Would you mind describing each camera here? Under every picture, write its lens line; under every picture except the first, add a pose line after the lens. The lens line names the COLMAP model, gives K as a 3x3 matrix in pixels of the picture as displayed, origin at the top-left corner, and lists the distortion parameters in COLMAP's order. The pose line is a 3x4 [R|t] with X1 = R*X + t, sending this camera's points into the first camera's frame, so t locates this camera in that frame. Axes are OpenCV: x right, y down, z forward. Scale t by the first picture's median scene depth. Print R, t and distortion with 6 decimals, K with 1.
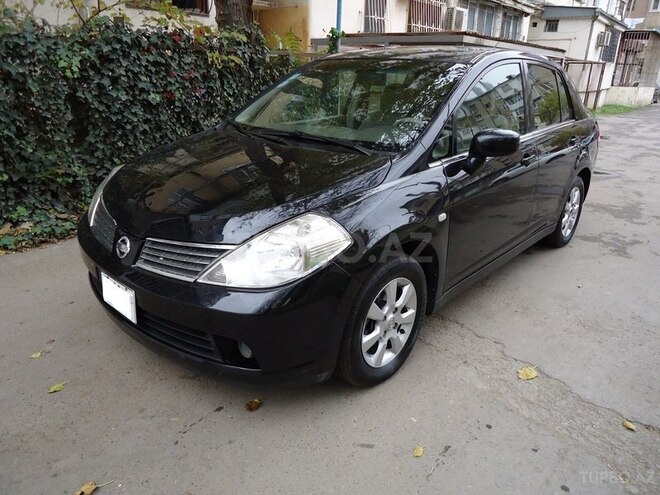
lens RADIAL K [[484.5, 0, 330.0], [0, 484.5, 247.5], [0, 0, 1]] dist [-0.005826, 0.003070]
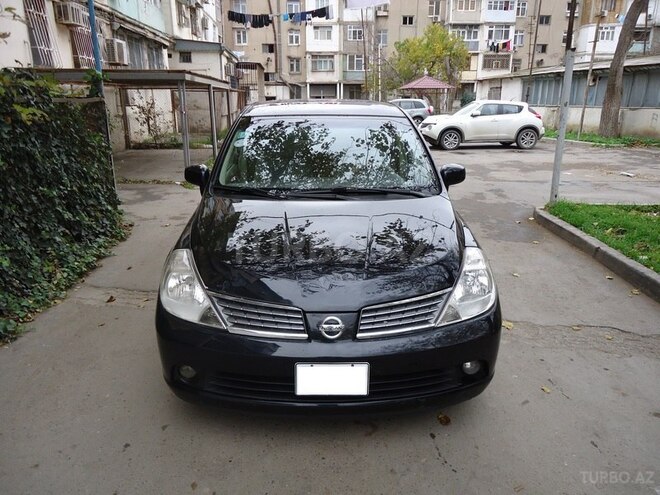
lens RADIAL K [[484.5, 0, 330.0], [0, 484.5, 247.5], [0, 0, 1]] dist [-0.005826, 0.003070]
pose [[0.723716, -0.226906, 0.651727, -0.117614], [0.254467, 0.965595, 0.053607, -0.024095], [-0.641468, 0.127047, 0.756557, 0.027327]]
